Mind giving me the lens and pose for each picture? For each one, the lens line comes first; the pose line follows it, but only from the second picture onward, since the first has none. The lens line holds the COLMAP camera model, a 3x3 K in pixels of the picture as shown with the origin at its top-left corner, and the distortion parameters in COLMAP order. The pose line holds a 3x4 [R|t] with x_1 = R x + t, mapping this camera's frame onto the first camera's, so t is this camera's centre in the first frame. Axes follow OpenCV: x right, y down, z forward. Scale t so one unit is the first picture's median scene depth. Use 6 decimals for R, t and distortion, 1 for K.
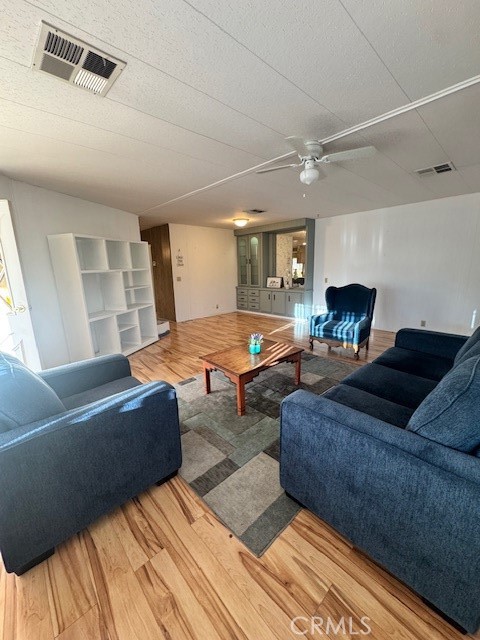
lens RADIAL K [[257.4, 0, 240.4], [0, 257.4, 317.5], [0, 0, 1]] dist [0.000944, 0.000009]
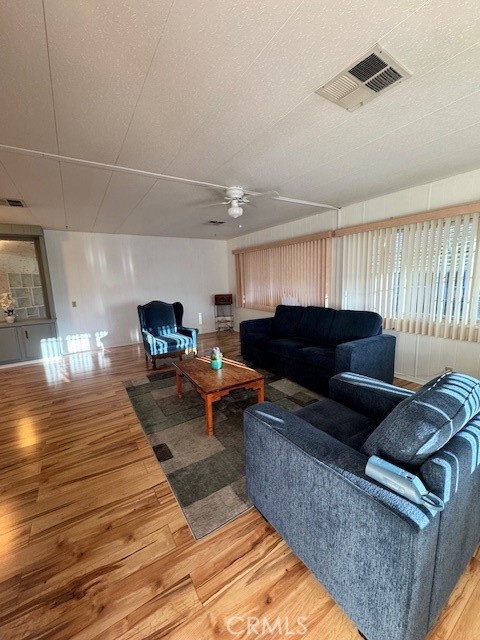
lens RADIAL K [[257.4, 0, 243.9], [0, 257.4, 319.8], [0, 0, 1]] dist [0.000944, 0.000009]
pose [[0.176949, -0.137604, 0.974553, -0.346165], [0.223110, 0.970010, 0.096453, -0.045484], [-0.958598, 0.200366, 0.202344, 0.266654]]
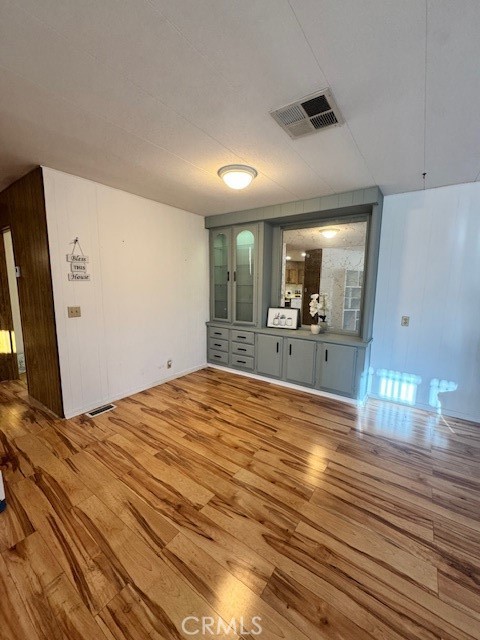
lens RADIAL K [[257.4, 0, 242.0], [0, 257.4, 318.6], [0, 0, 1]] dist [0.000944, 0.000009]
pose [[0.978696, 0.008436, 0.205139, -0.059807], [0.004875, 0.997919, -0.064294, -0.103251], [-0.205255, 0.063924, 0.976619, 0.512198]]
